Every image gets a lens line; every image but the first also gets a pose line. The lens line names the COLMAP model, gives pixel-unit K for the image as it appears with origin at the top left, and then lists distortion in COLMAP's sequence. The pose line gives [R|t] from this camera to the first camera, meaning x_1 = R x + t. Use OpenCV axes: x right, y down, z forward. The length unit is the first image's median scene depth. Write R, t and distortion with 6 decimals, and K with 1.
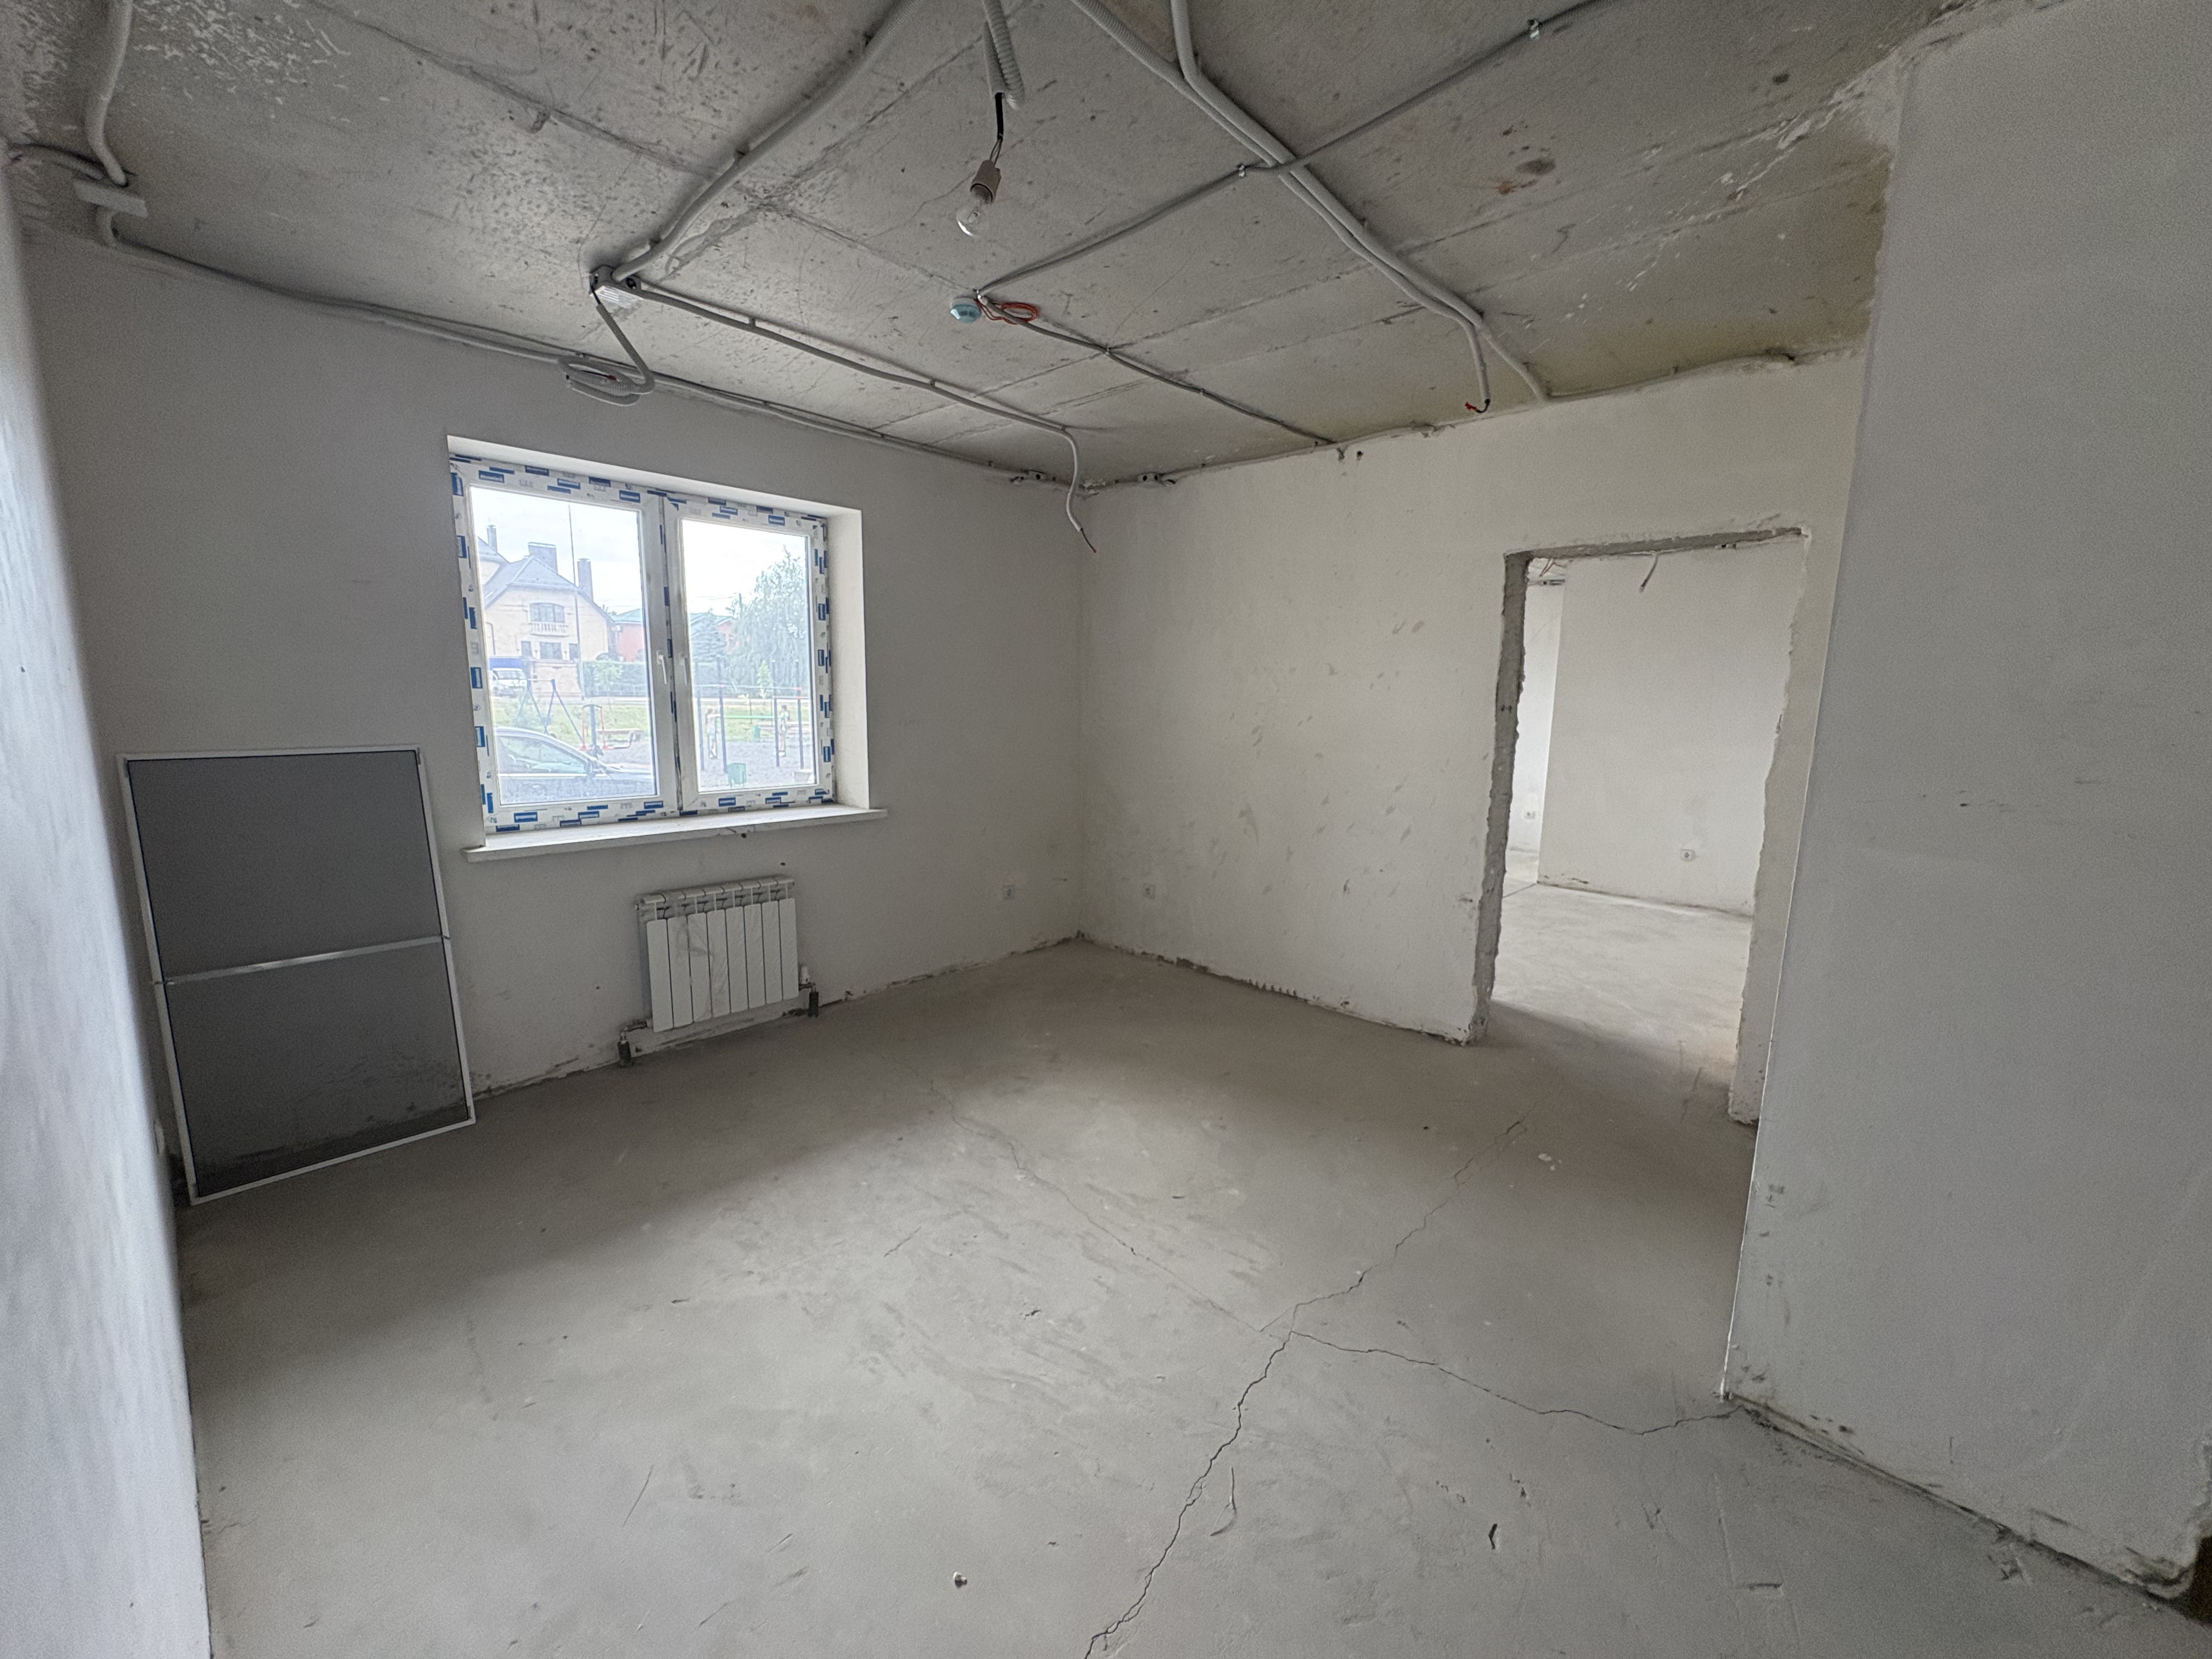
lens RADIAL K [[882.8, 0, 1111.2], [0, 882.8, 840.6], [0, 0, 1]] dist [-0.001101, 0.000229]
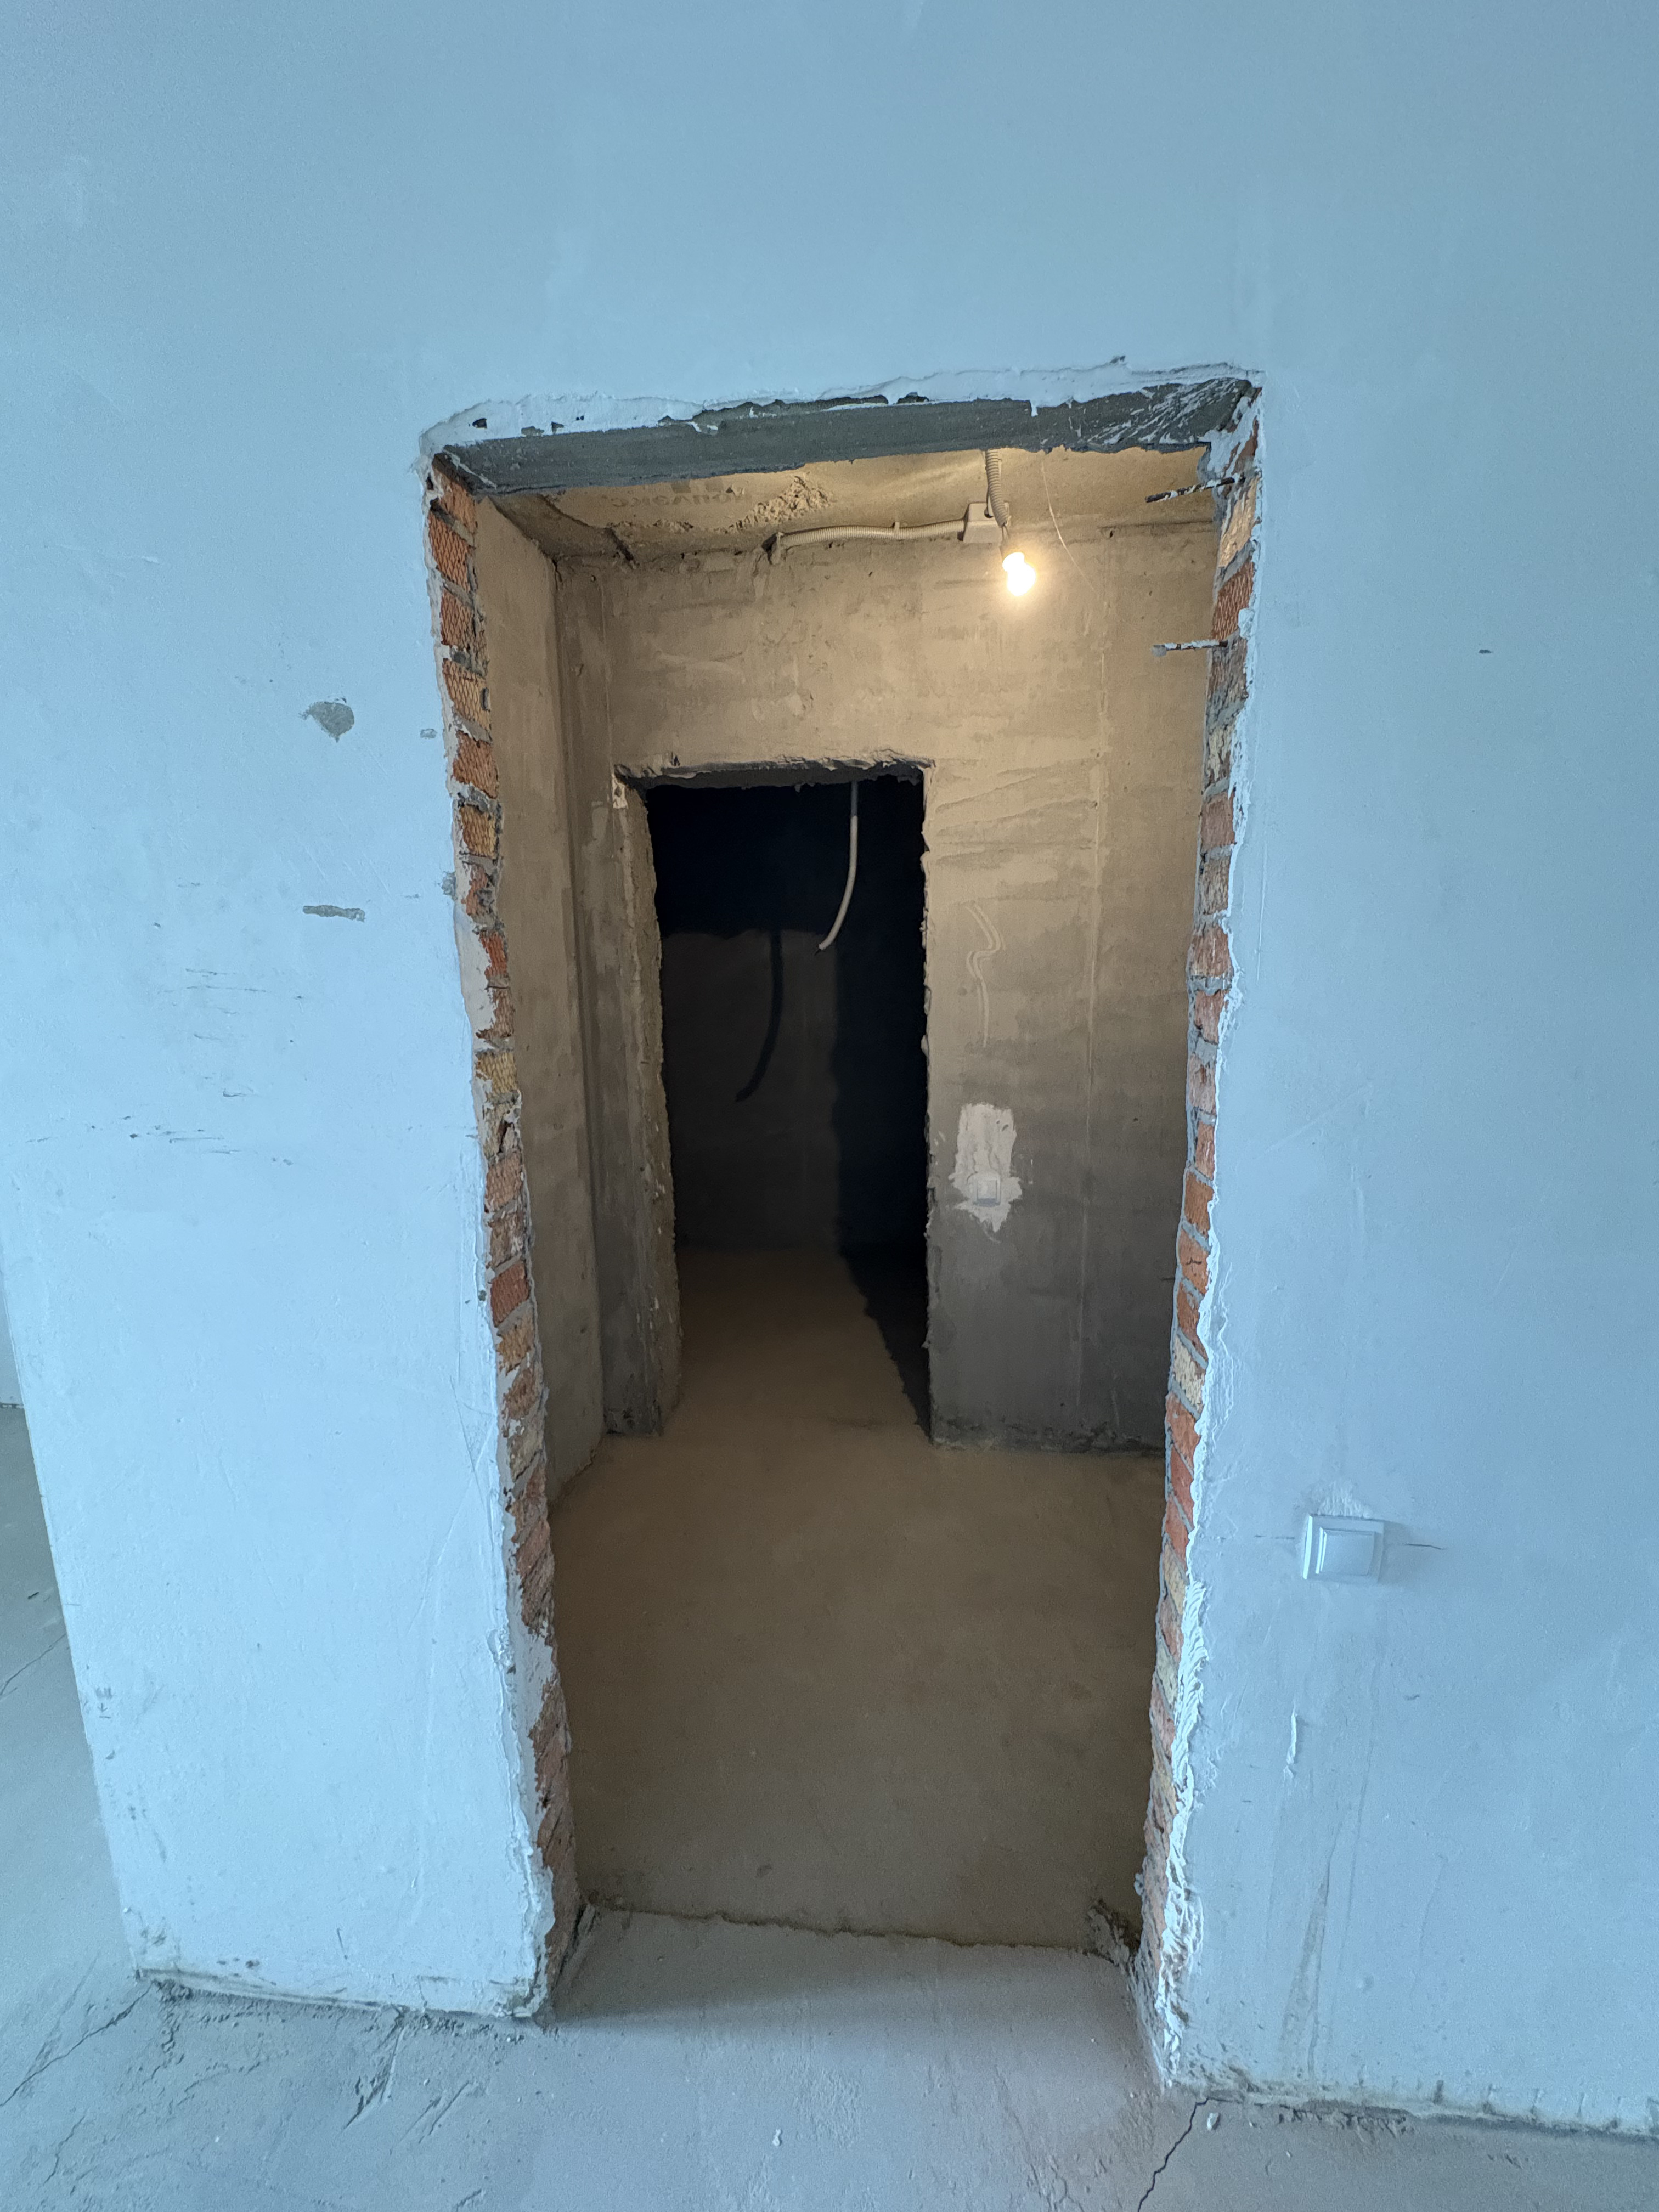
lens RADIAL K [[882.8, 0, 838.2], [0, 882.8, 1116.3], [0, 0, 1]] dist [-0.001101, 0.000229]
pose [[0.787293, -0.137167, 0.601128, 0.874345], [0.125748, 0.990170, 0.061249, -0.025182], [-0.603620, 0.027369, 0.796802, 0.087477]]
